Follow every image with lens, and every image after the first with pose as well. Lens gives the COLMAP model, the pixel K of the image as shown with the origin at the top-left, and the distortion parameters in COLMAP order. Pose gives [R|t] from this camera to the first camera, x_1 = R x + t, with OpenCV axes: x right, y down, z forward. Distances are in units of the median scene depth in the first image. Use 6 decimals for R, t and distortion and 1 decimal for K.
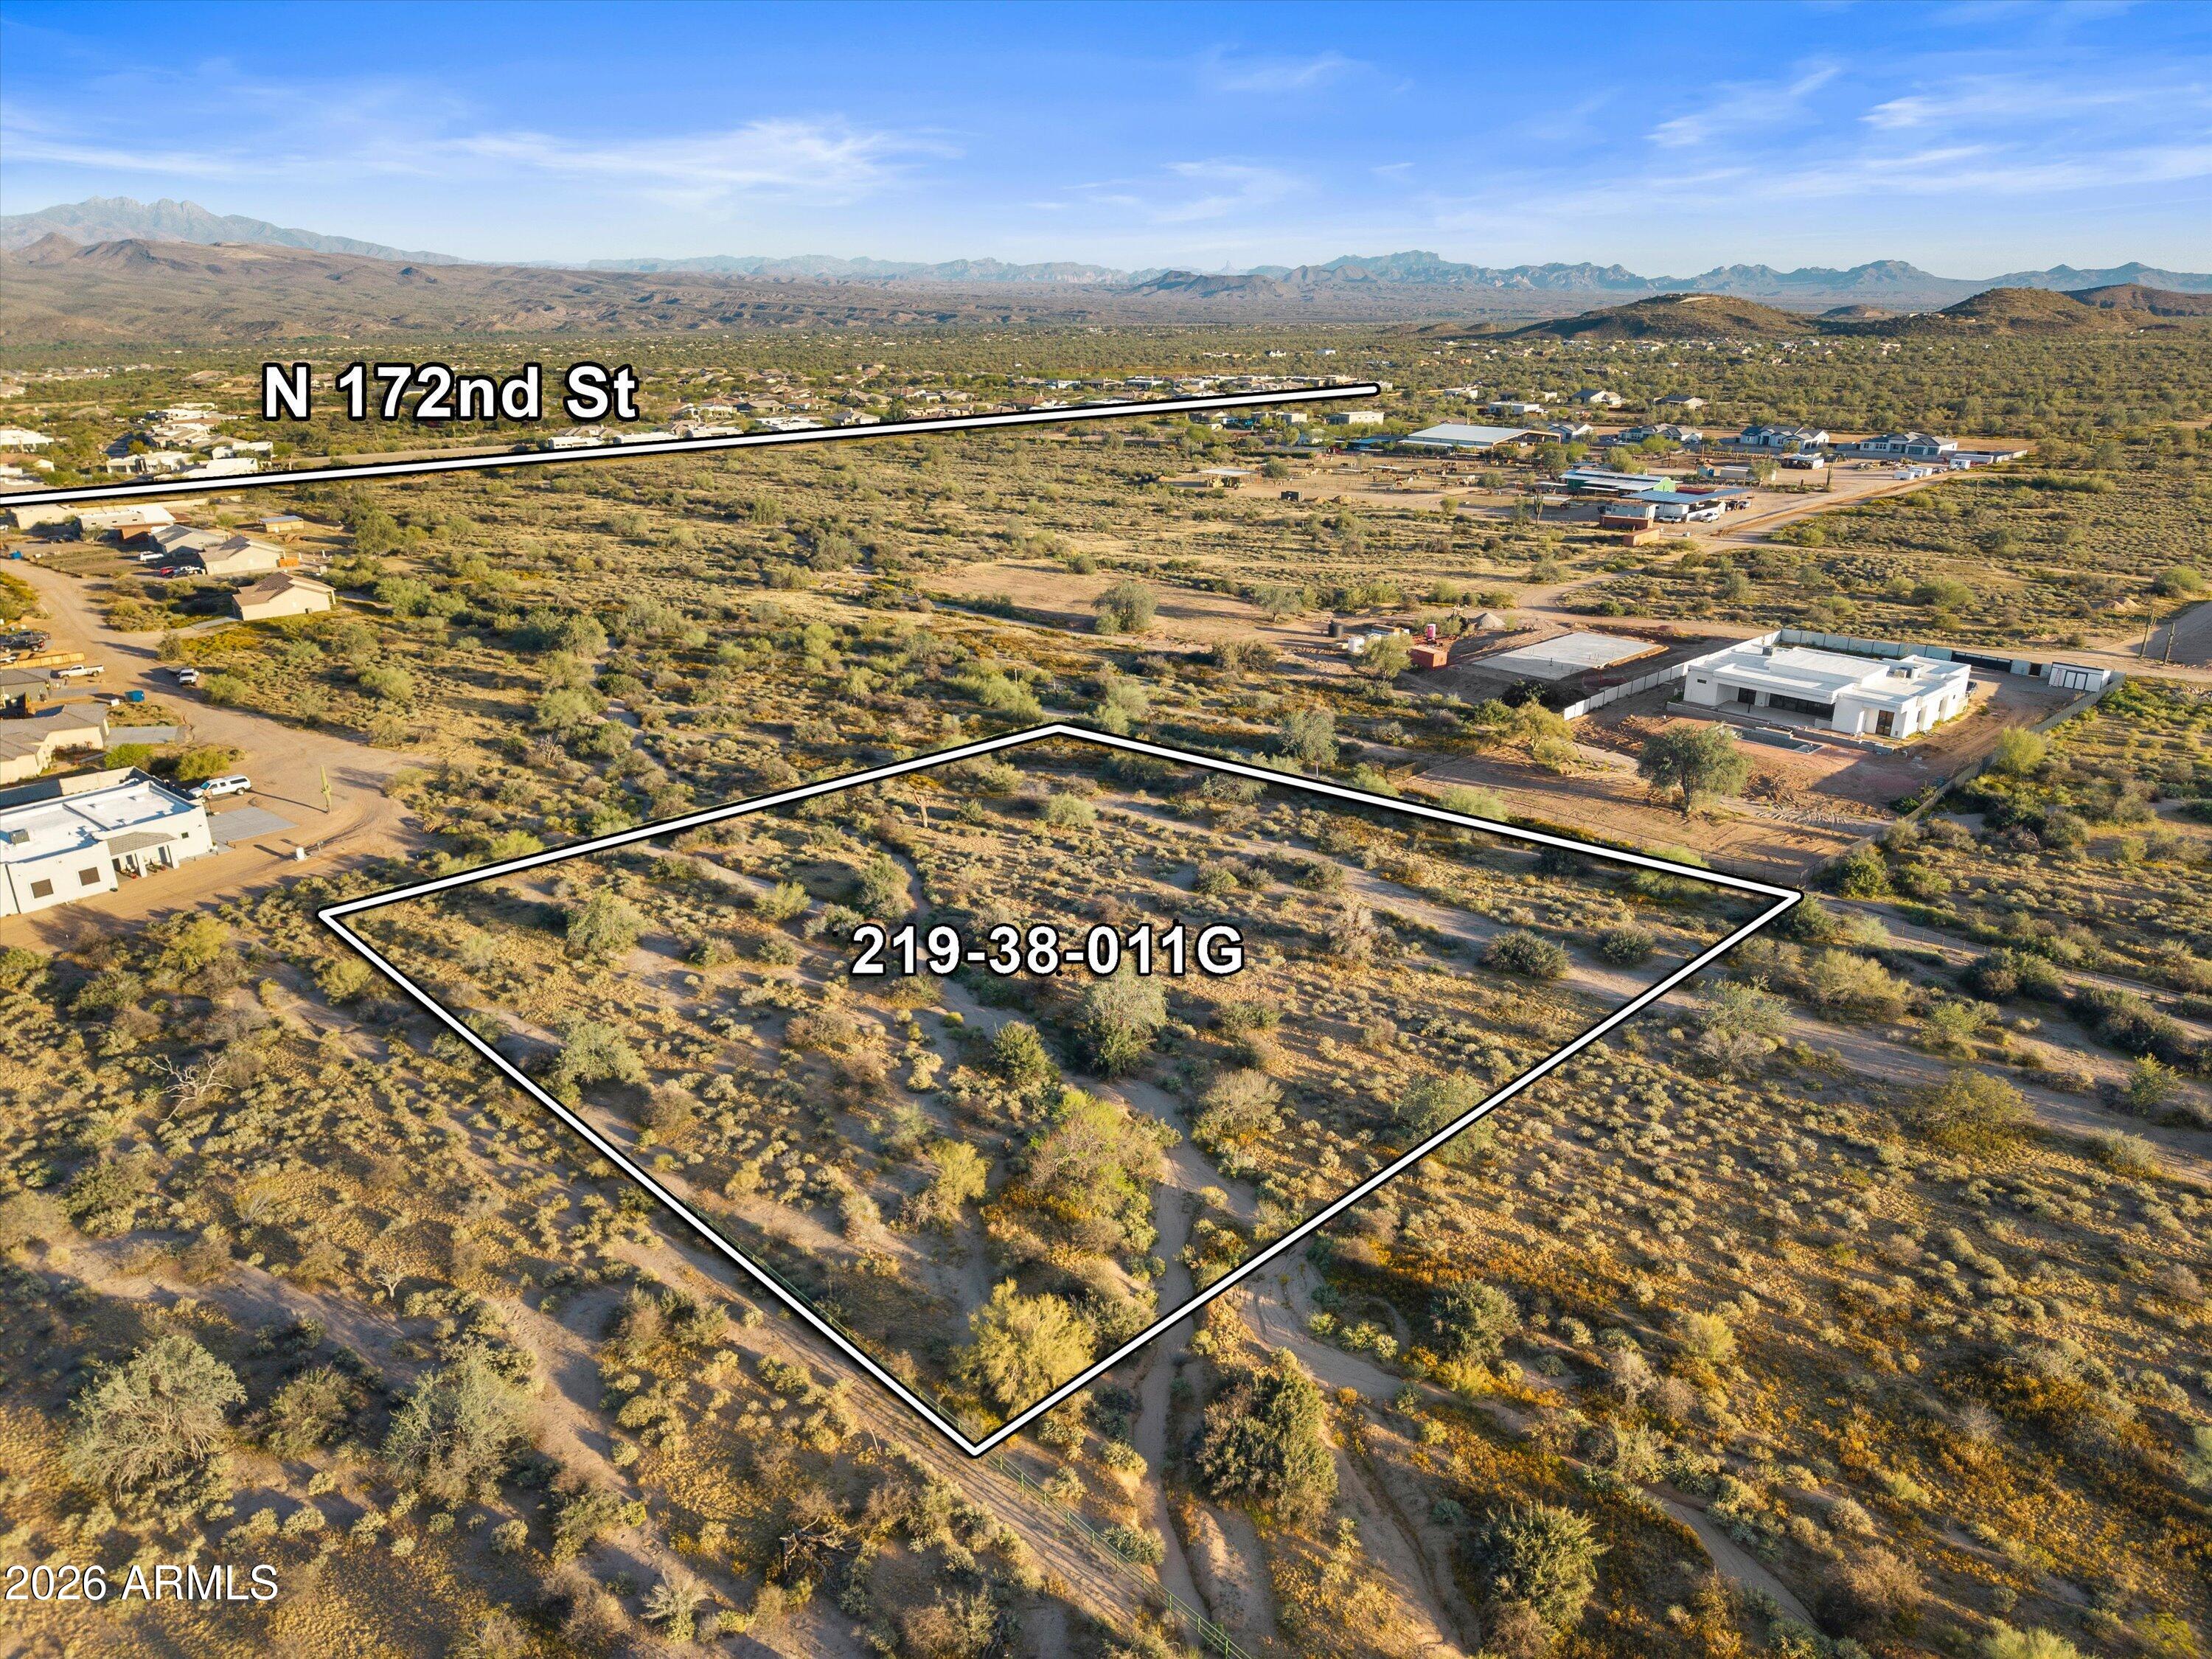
lens RADIAL K [[1474.2, 0, 1097.8], [0, 1474.2, 825.7], [0, 0, 1]] dist [0.028793, -0.020726]
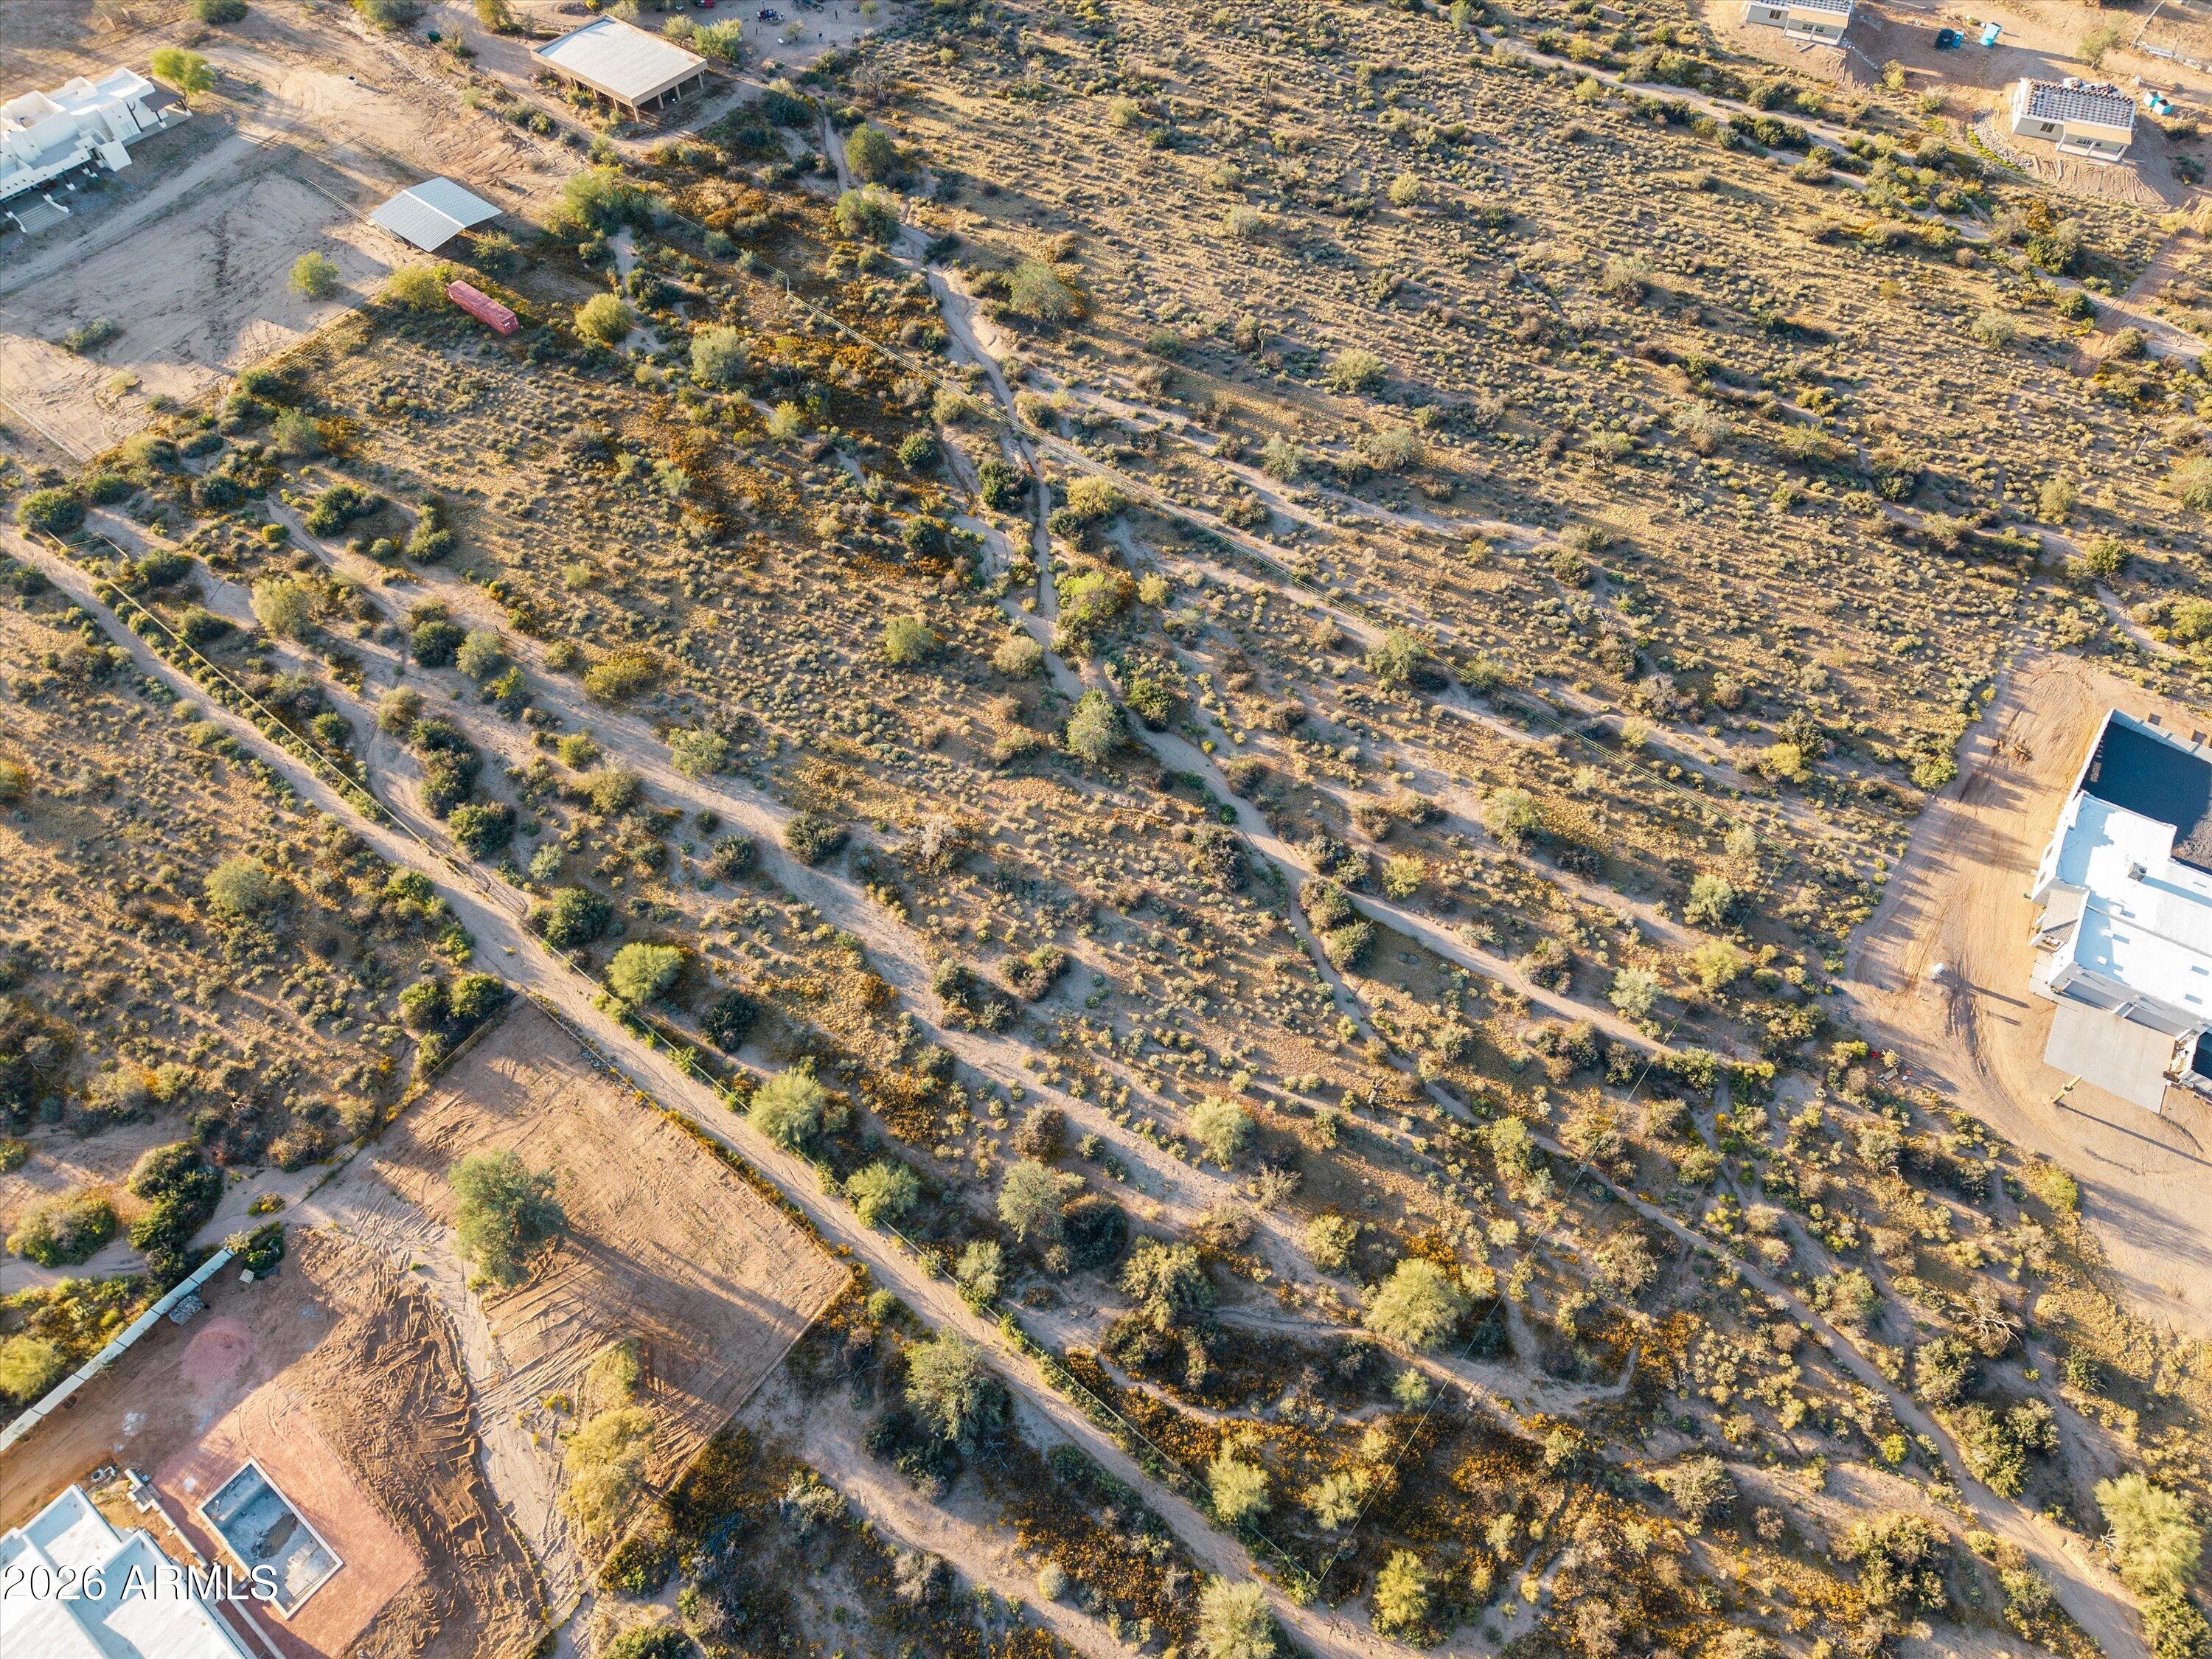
lens RADIAL K [[1491.6, 0, 1106.0], [0, 1491.6, 829.5], [0, 0, 1]] dist [0.007717, -0.001920]
pose [[-0.988316, 0.124745, -0.087581, 0.160487], [-0.049412, 0.281352, 0.958332, -1.425093], [0.144189, 0.951462, -0.271901, 1.625632]]
